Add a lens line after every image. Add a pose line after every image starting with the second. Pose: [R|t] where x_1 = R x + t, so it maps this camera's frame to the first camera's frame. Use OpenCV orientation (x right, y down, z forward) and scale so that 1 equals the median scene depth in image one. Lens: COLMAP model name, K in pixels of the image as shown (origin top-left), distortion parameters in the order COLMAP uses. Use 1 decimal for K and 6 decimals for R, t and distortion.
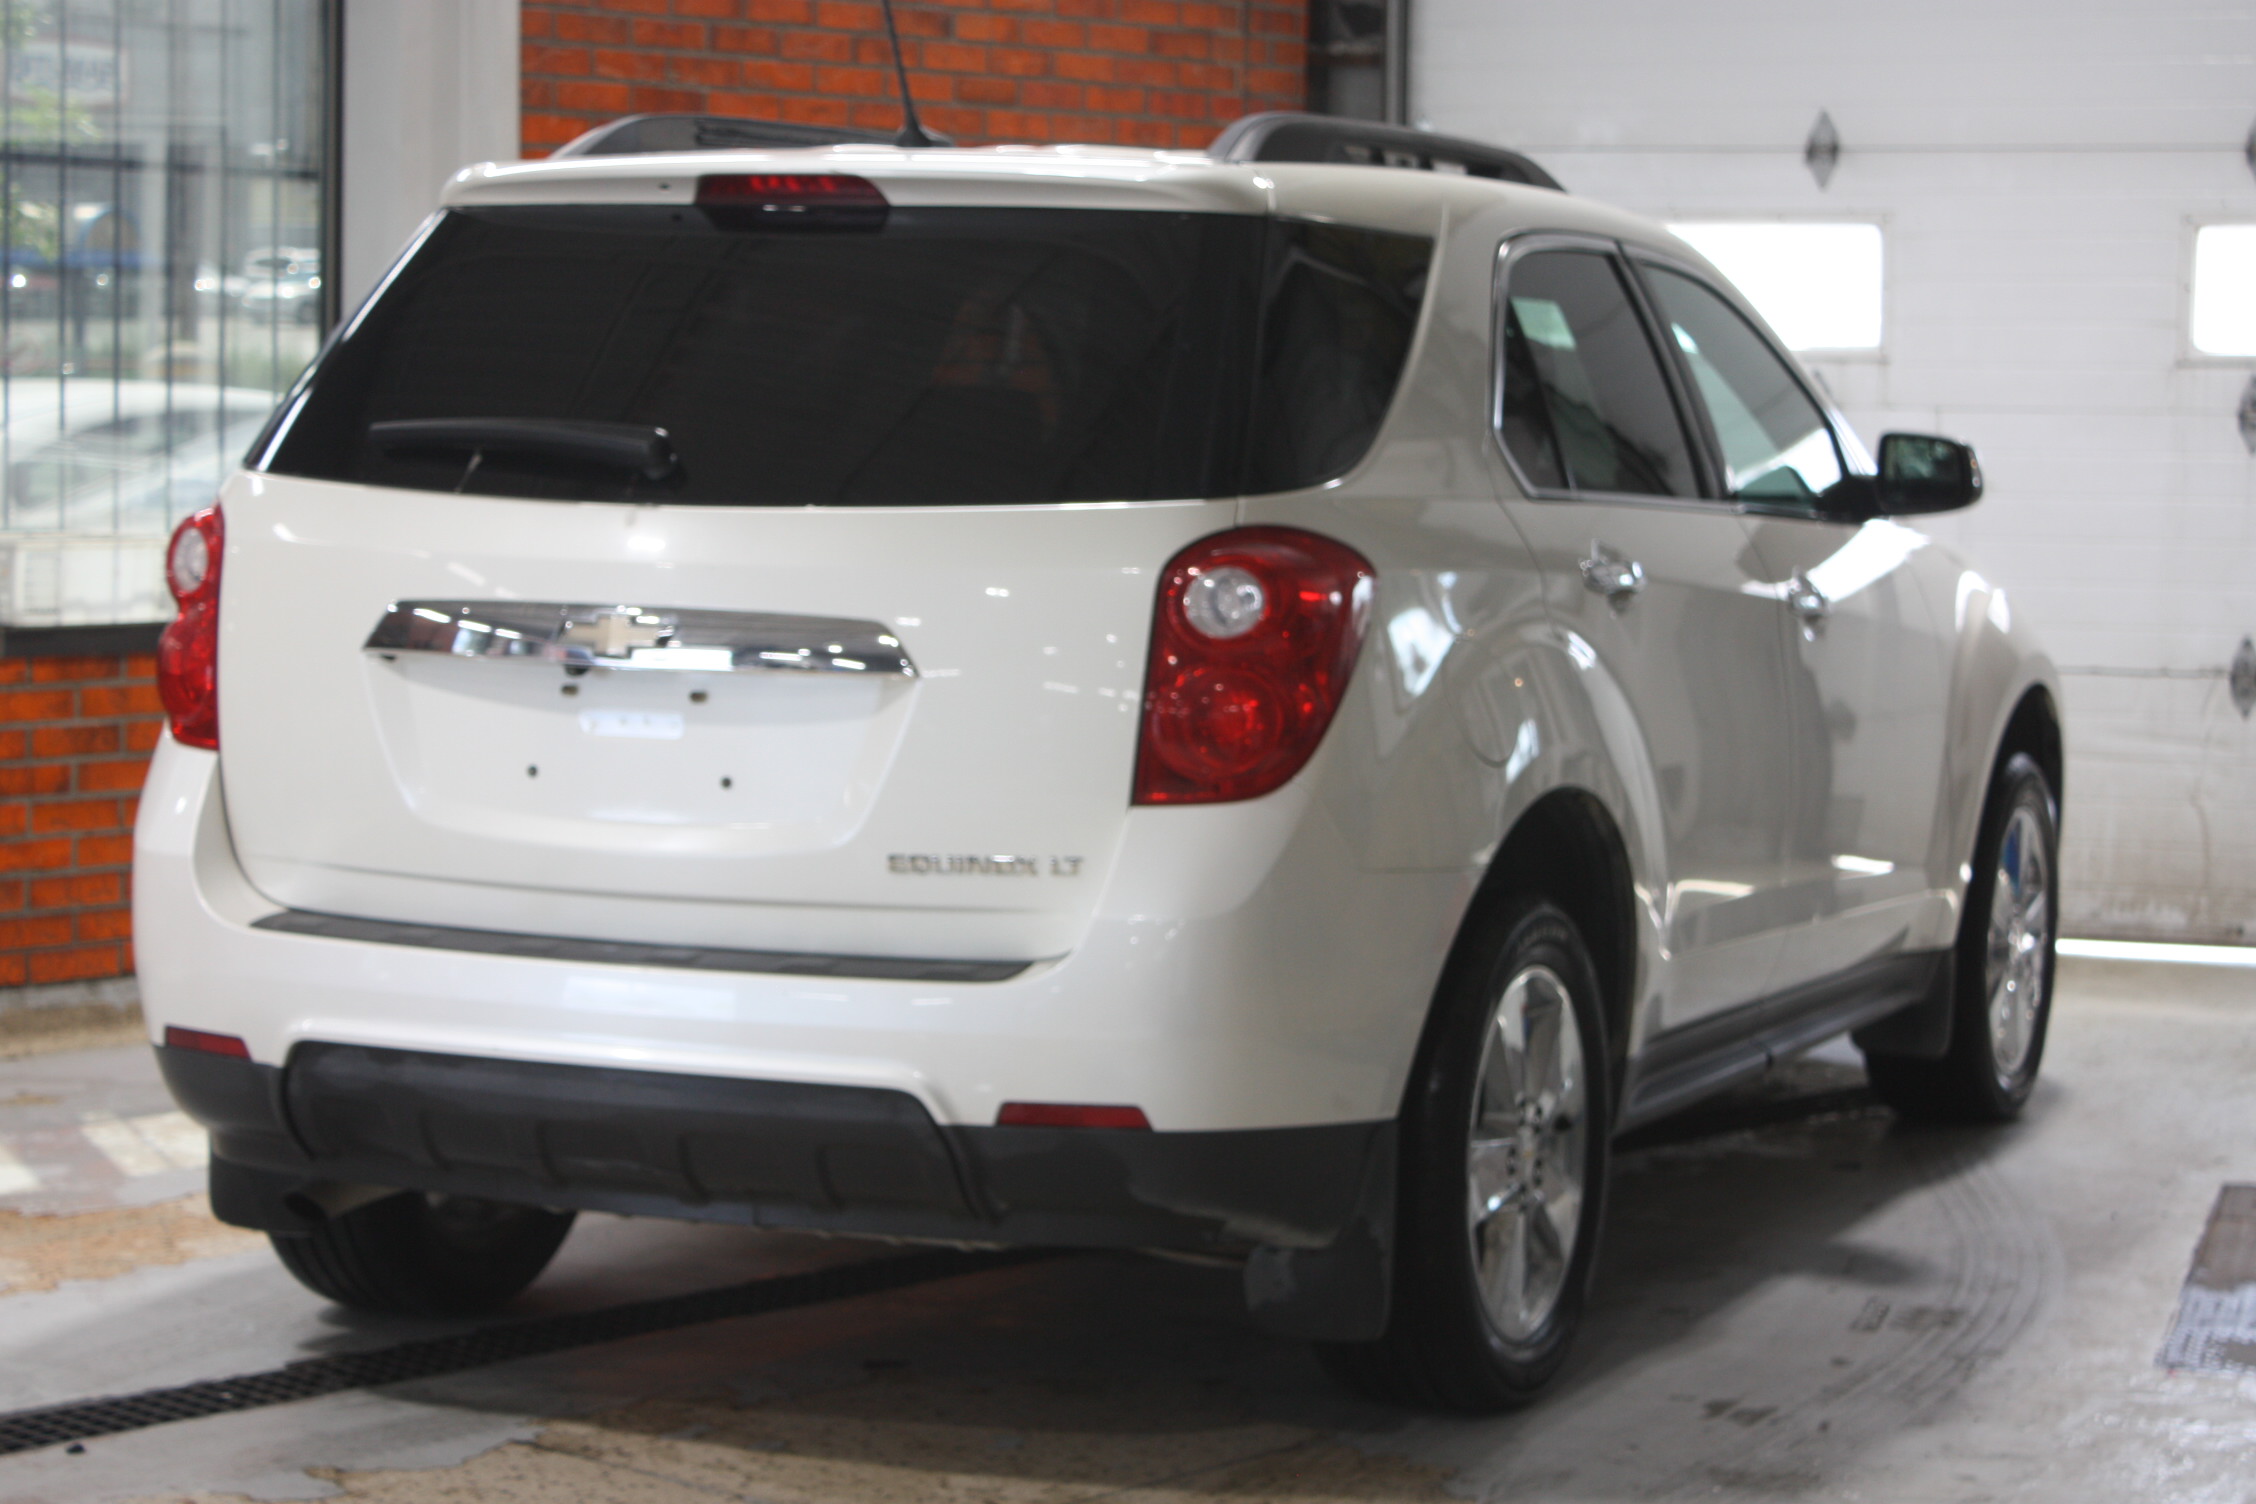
lens RADIAL K [[5007.2, 0, 1128.0], [0, 5007.2, 752.0], [0, 0, 1]] dist [0.020521, -0.074255]
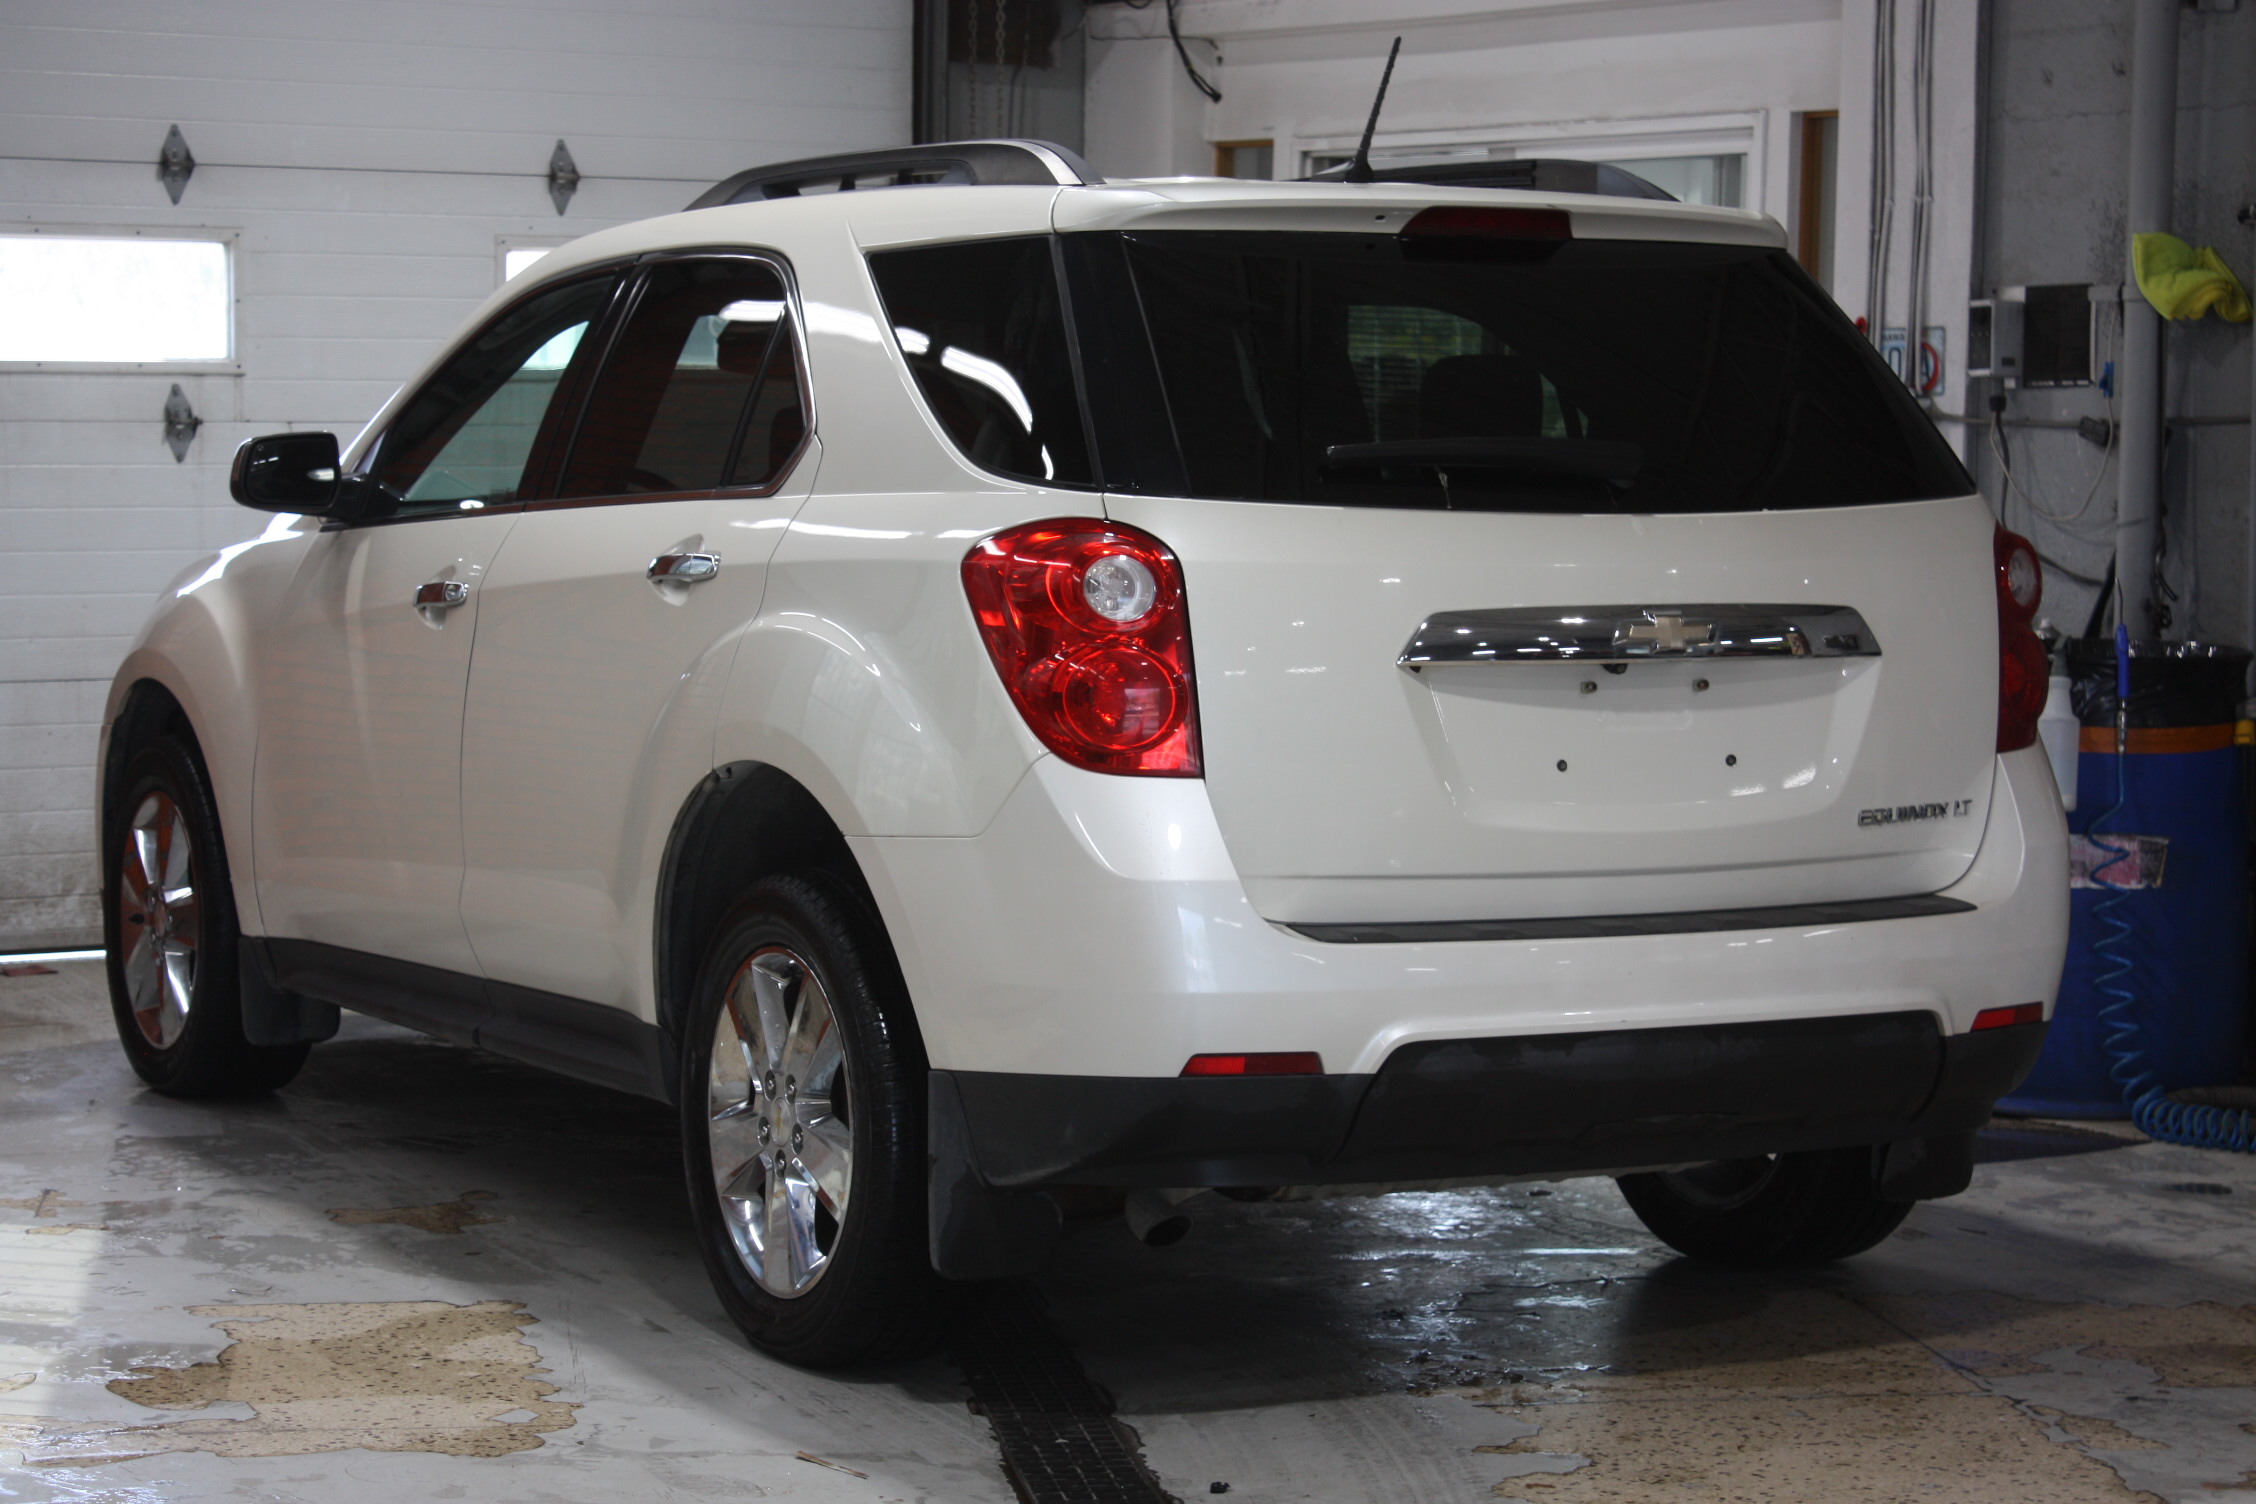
lens RADIAL K [[5035.5, 0, 1128.0], [0, 5035.5, 752.0], [0, 0, 1]] dist [-0.000665, -0.167217]
pose [[0.627872, -0.068064, 0.775334, -0.996063], [0.067723, 0.997168, 0.032696, -0.039898], [-0.775364, 0.031979, 0.630704, 0.387731]]
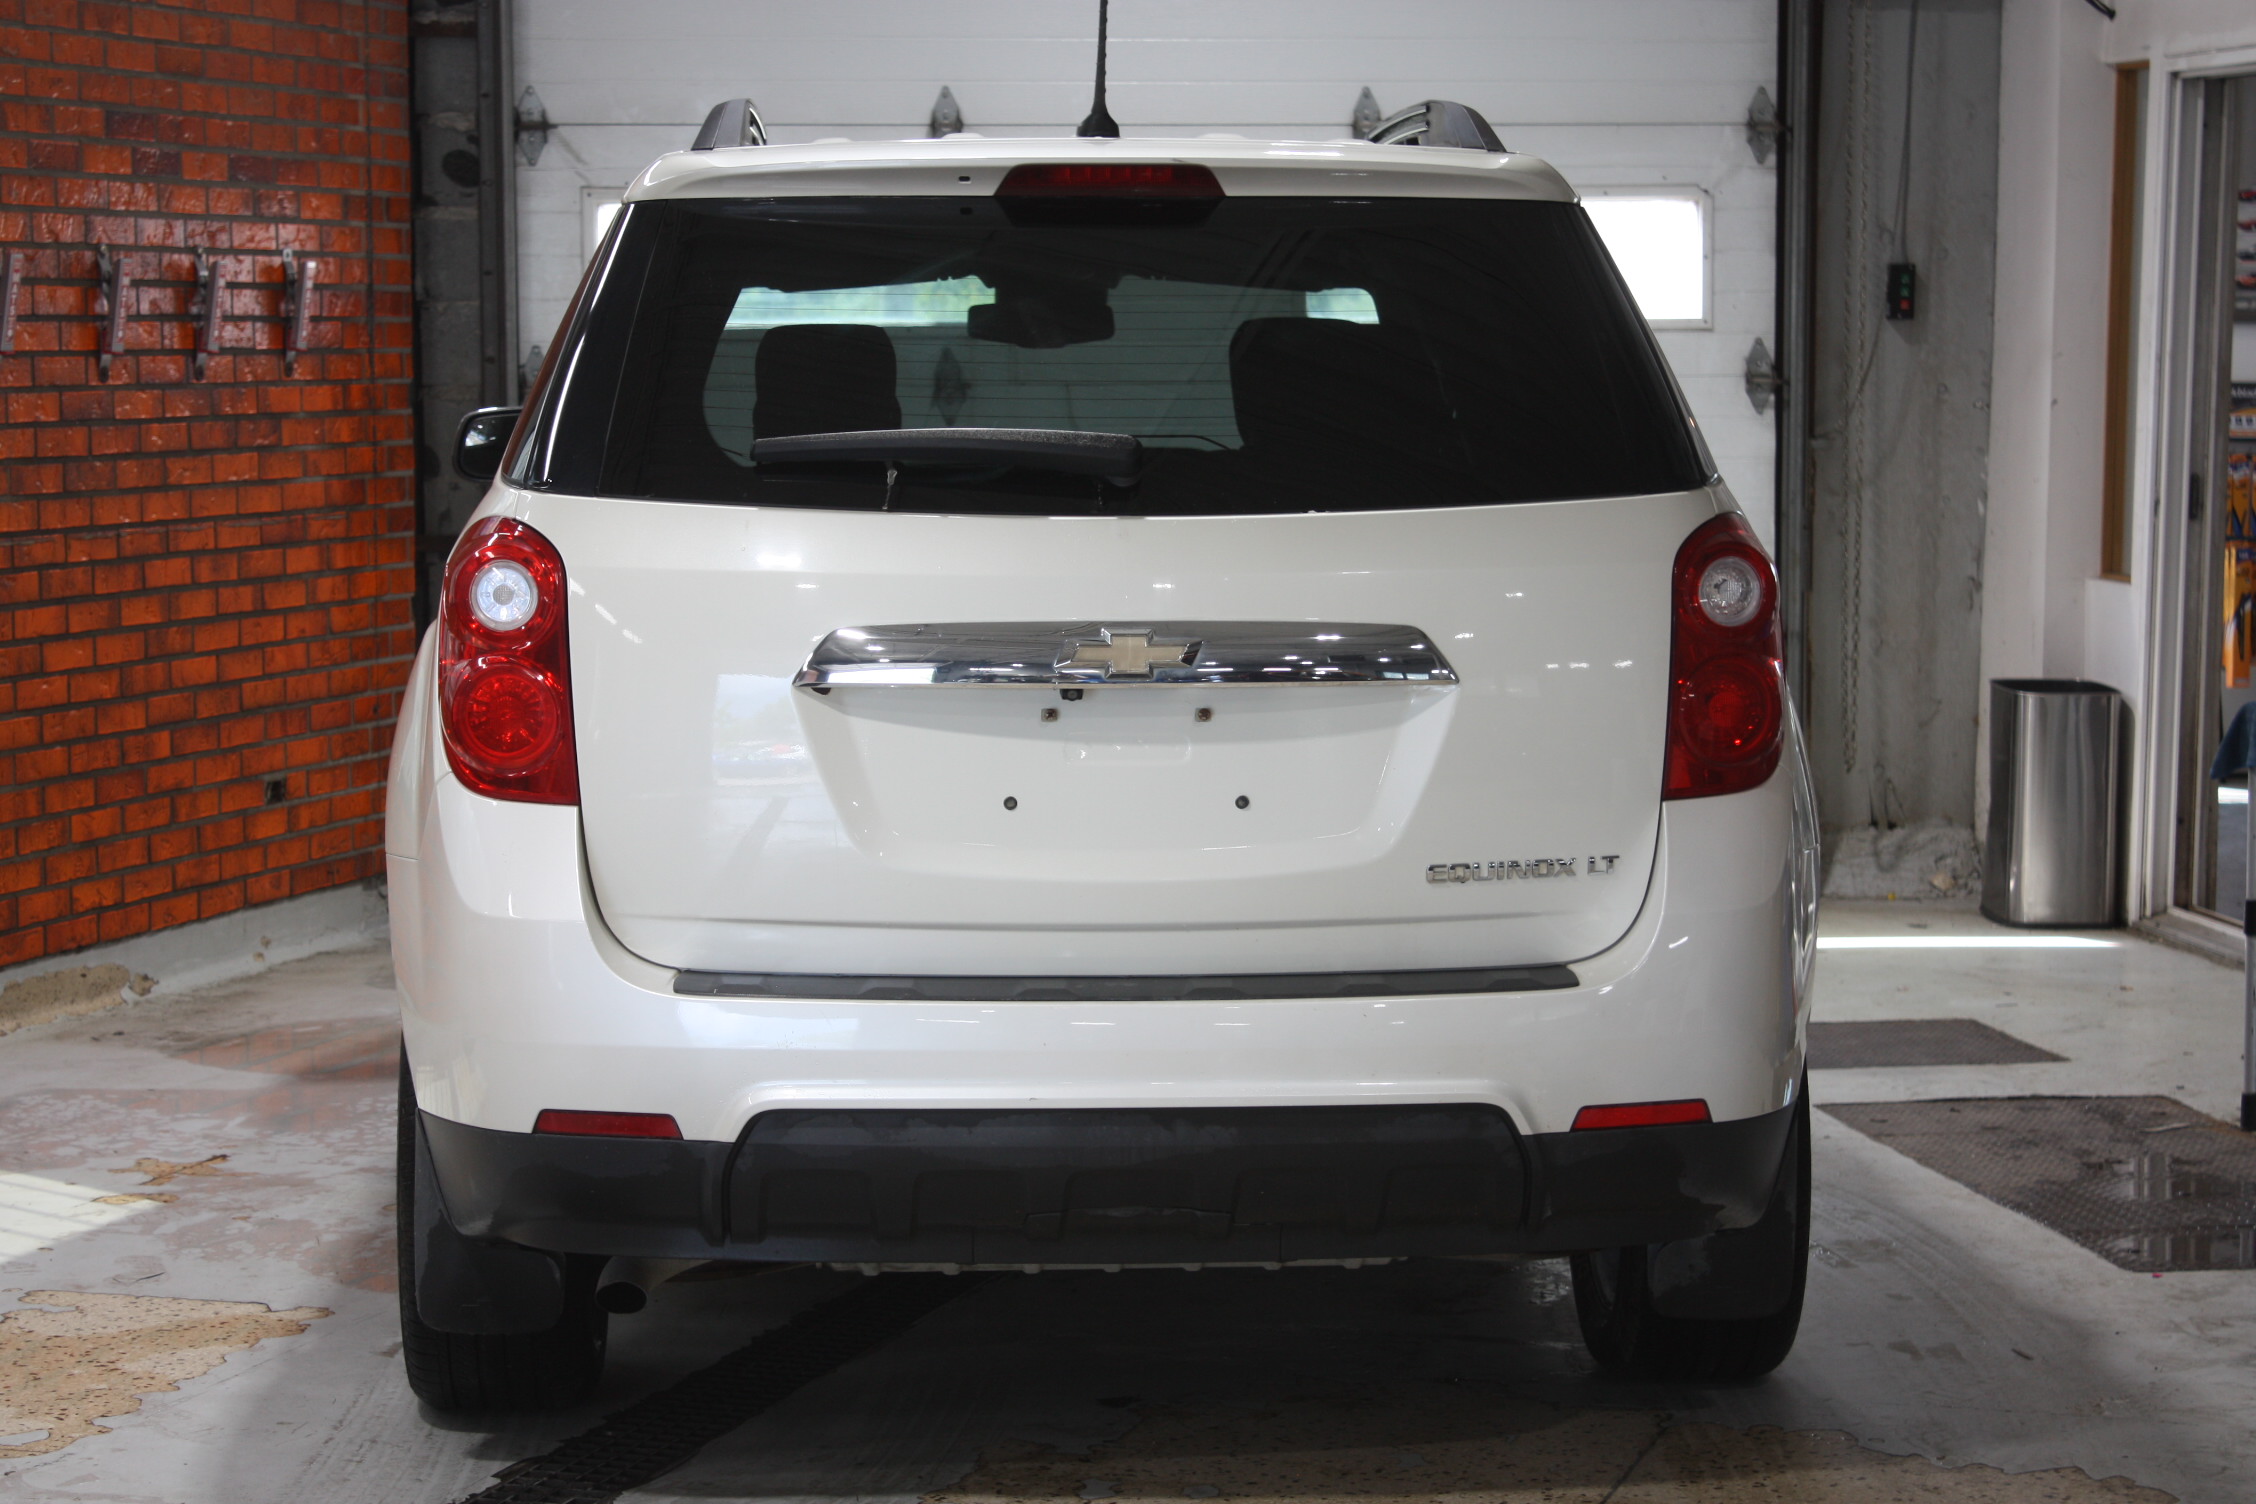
lens RADIAL K [[4941.5, 0, 1128.0], [0, 4941.5, 752.0], [0, 0, 1]] dist [0.098763, -0.314103]
pose [[0.900462, -0.057632, 0.431099, -0.491146], [0.053464, 0.998332, 0.021789, -0.024382], [-0.431636, 0.003428, 0.902041, 0.151376]]
